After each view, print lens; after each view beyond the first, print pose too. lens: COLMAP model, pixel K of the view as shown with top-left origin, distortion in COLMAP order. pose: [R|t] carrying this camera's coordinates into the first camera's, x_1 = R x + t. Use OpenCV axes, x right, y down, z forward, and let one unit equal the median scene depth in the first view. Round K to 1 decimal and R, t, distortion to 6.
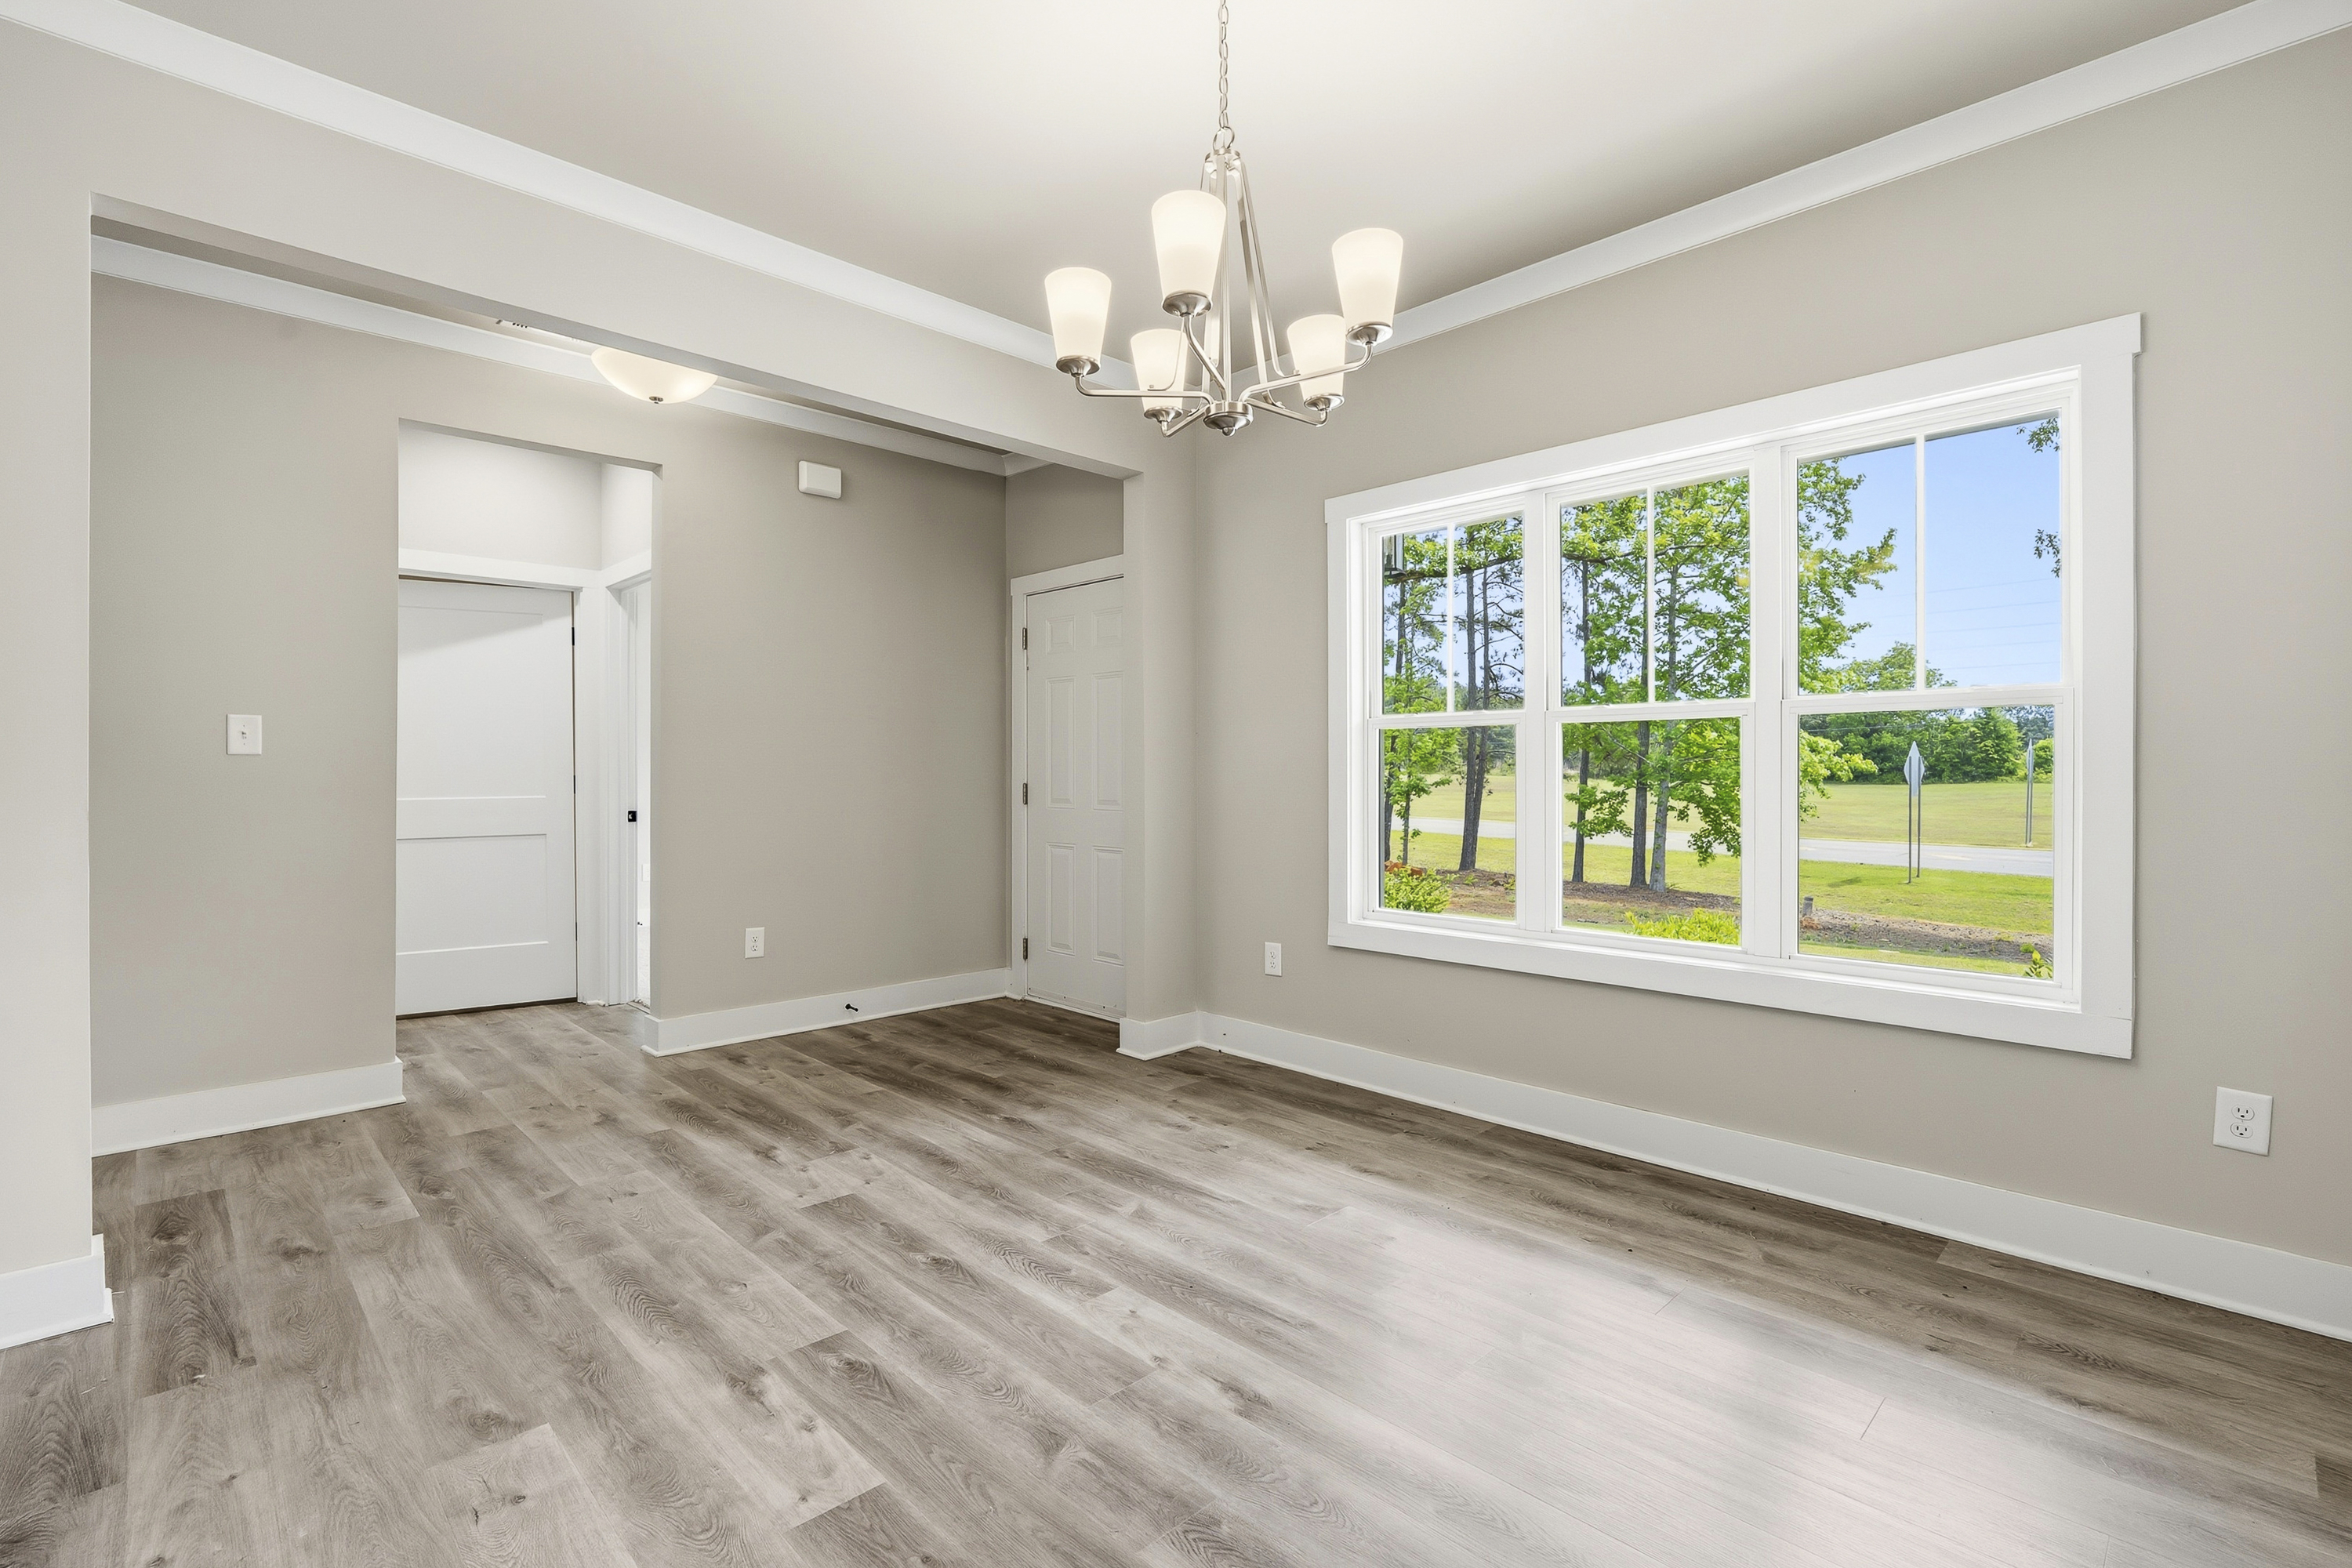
lens RADIAL K [[1058.6, 0, 1172.0], [0, 1058.6, 774.4], [0, 0, 1]] dist [-0.008196, 0.001503]
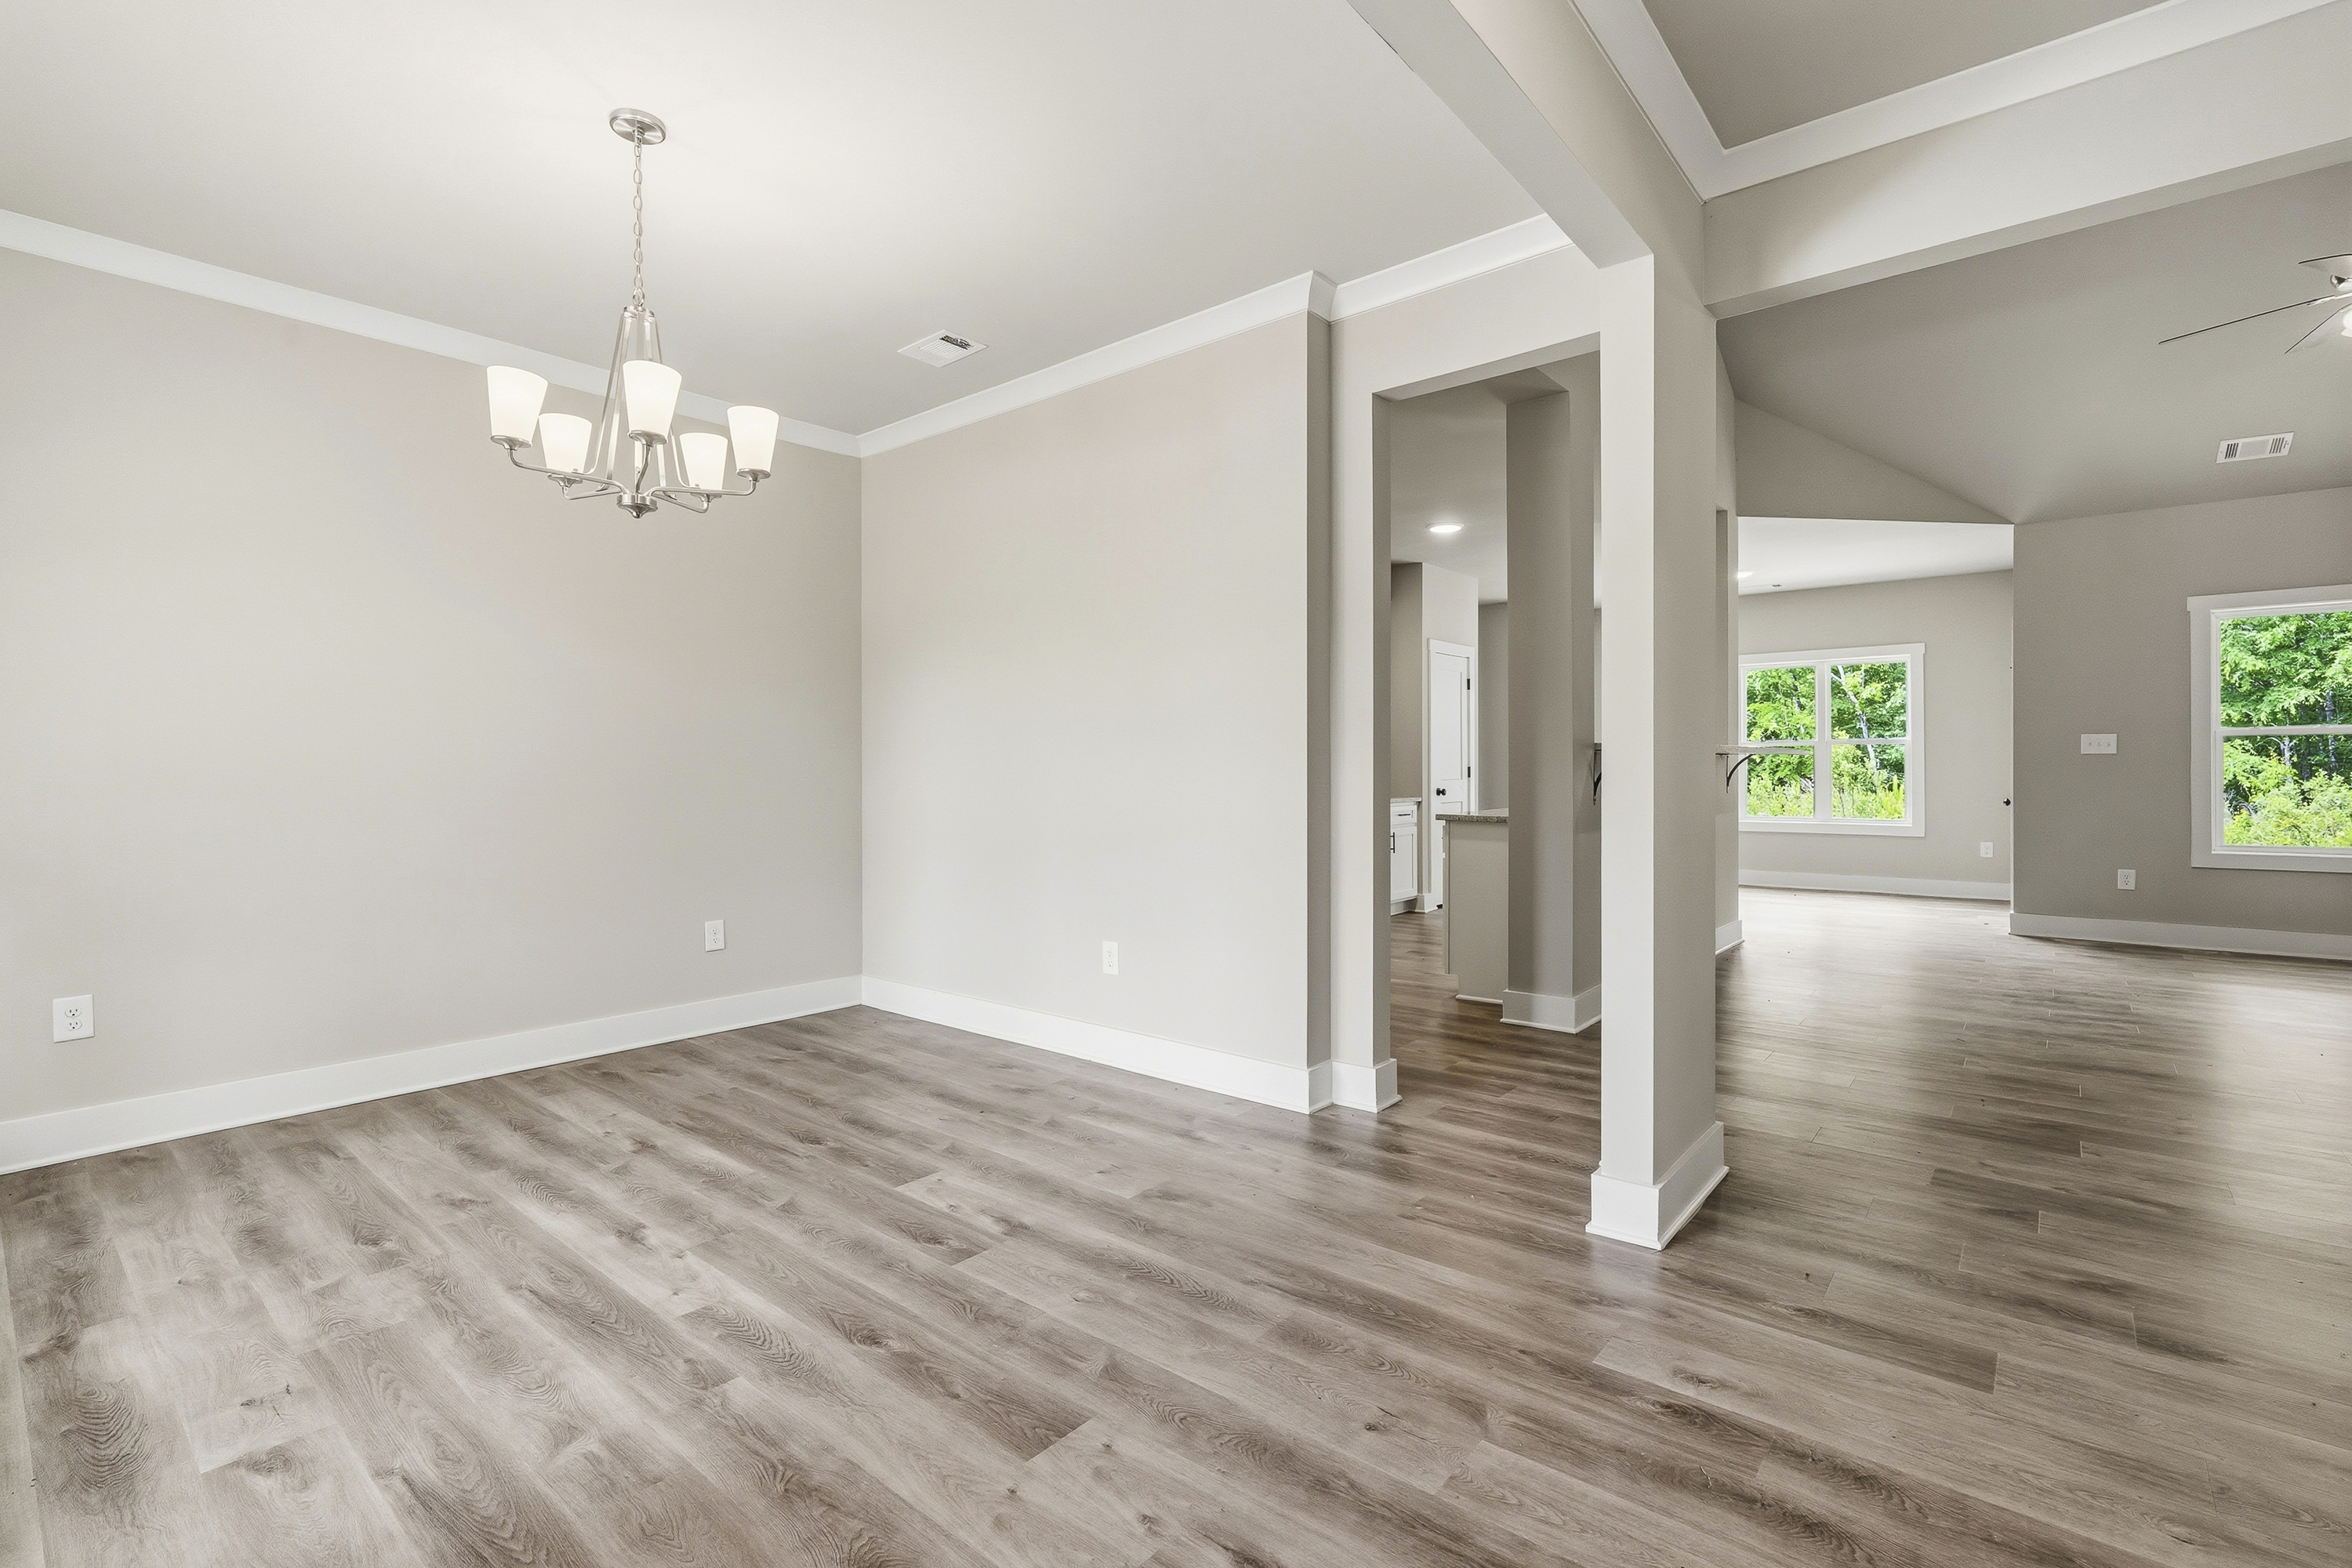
lens RADIAL K [[1058.6, 0, 1172.0], [0, 1058.6, 774.4], [0, 0, 1]] dist [-0.008196, 0.001503]
pose [[-0.995613, 0.005115, -0.093429, -0.338342], [0.004422, 0.999961, 0.007622, -0.001615], [0.093464, 0.007175, -0.995597, 1.644987]]
